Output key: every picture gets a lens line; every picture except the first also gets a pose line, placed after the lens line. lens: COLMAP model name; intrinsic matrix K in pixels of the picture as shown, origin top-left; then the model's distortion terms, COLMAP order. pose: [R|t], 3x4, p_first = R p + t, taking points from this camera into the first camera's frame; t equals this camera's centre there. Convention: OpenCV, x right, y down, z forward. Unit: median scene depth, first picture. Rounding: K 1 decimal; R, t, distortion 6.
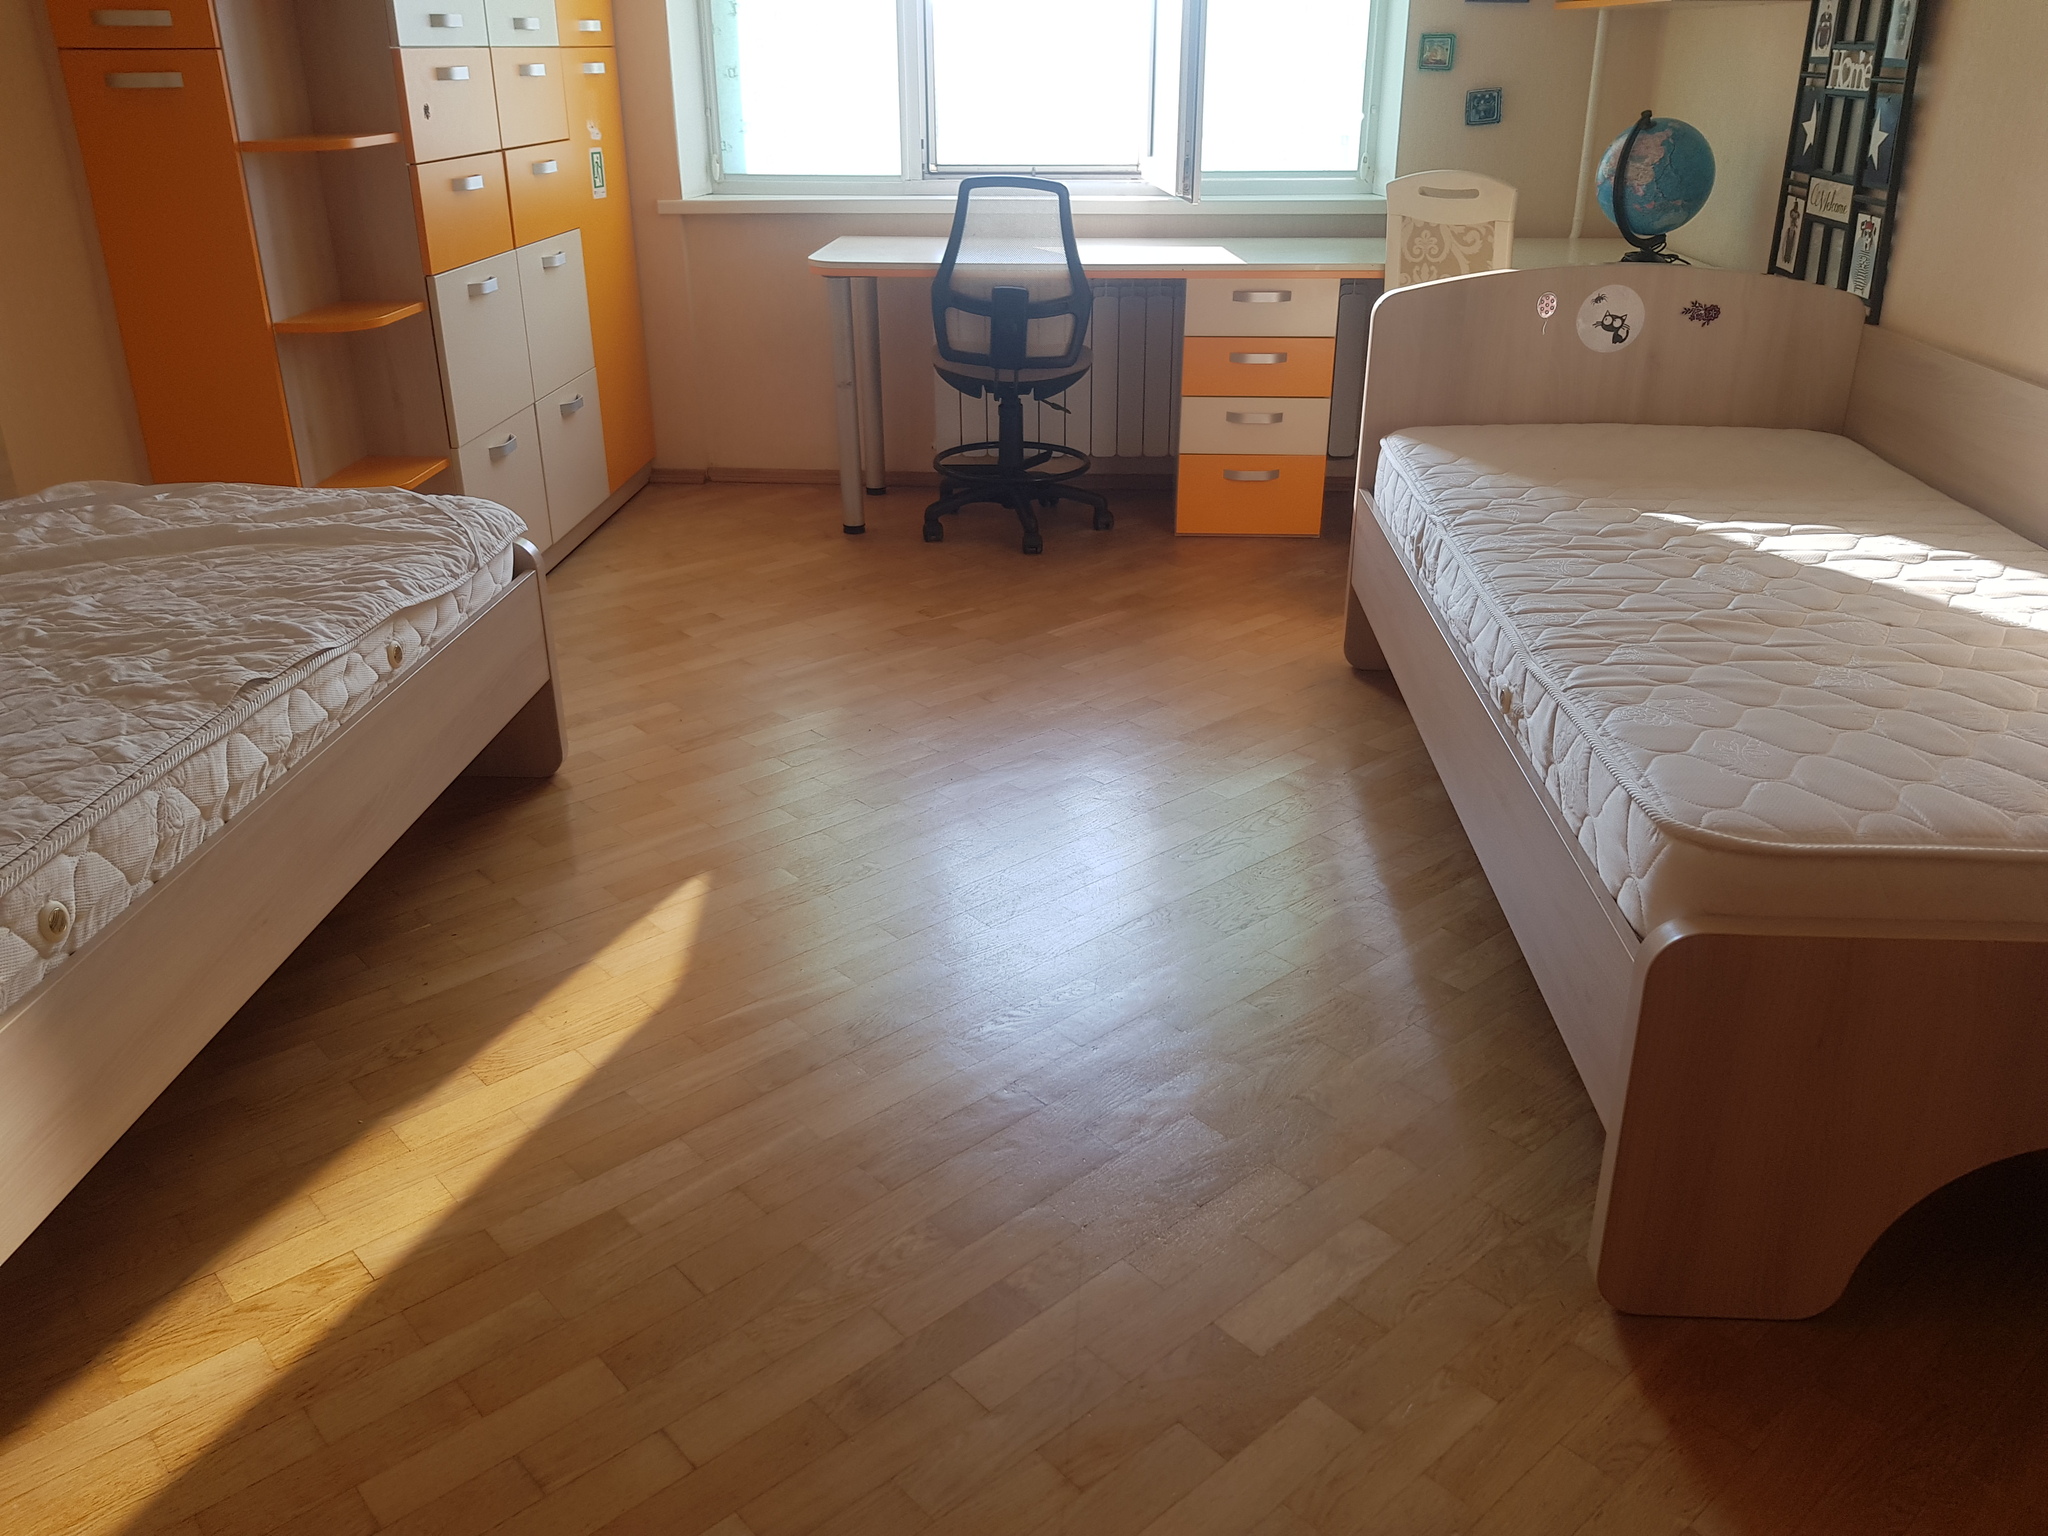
lens RADIAL K [[1603.9, 0, 1008.0], [0, 1603.9, 754.0], [0, 0, 1]] dist [0.091264, -0.152401]
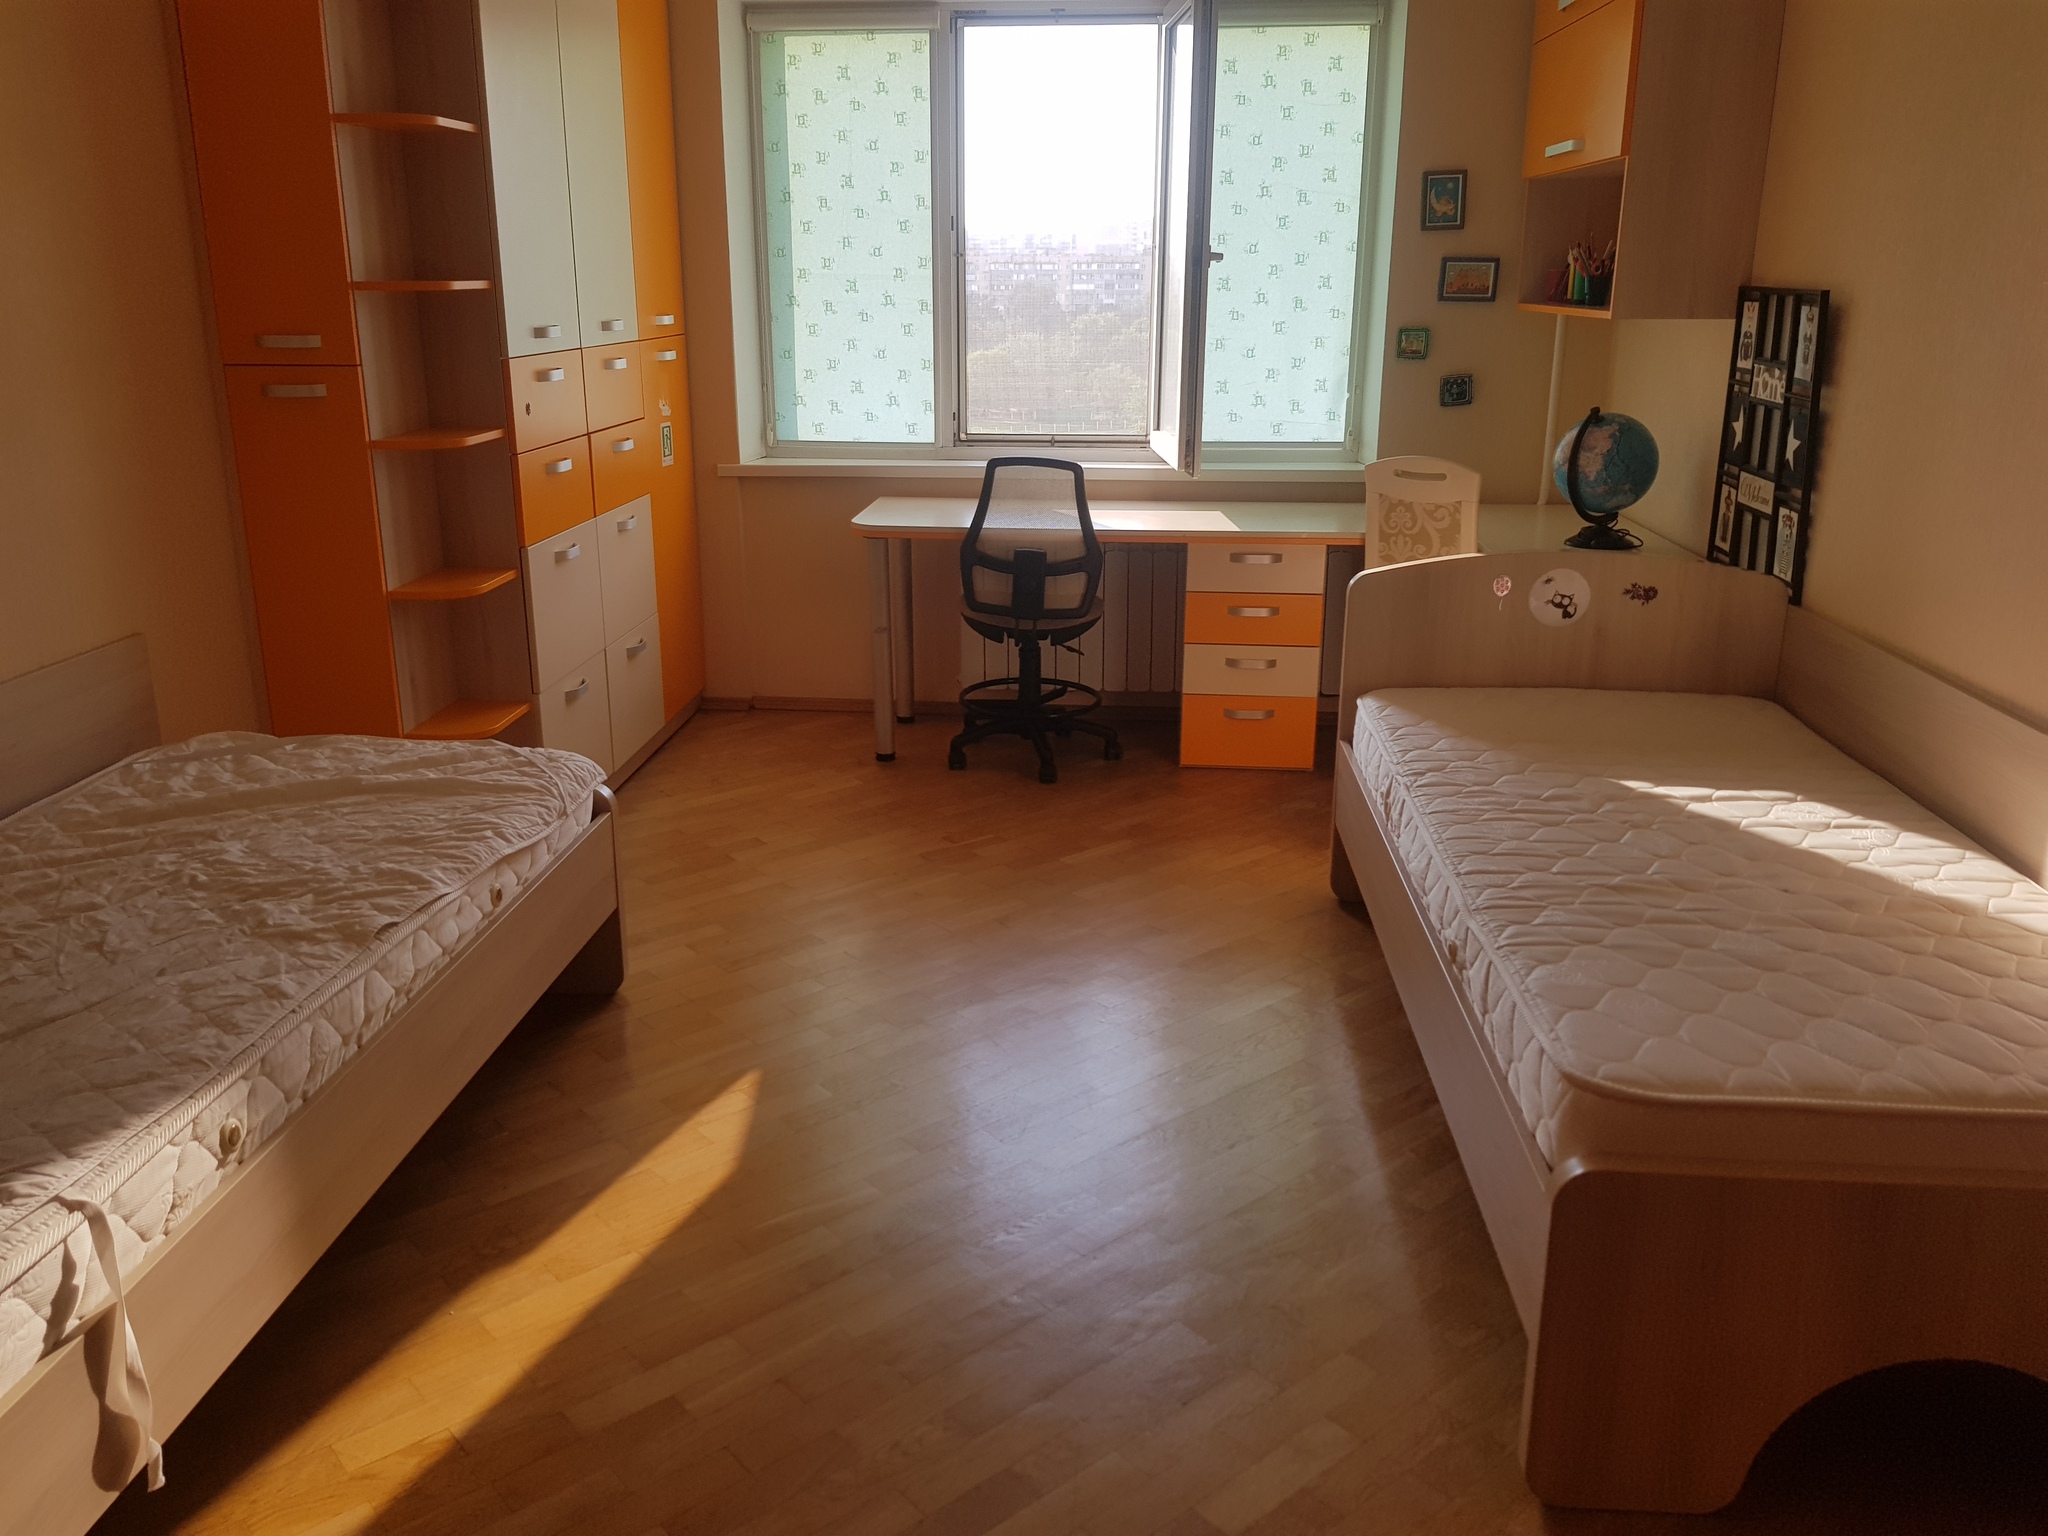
lens RADIAL K [[1603.9, 0, 998.2], [0, 1603.9, 739.5], [0, 0, 1]] dist [0.091264, -0.152401]
pose [[0.999744, 0.012219, -0.019032, 0.002790], [-0.014495, 0.992118, -0.124462, -0.029276], [0.017361, 0.124706, 0.992042, -0.140641]]
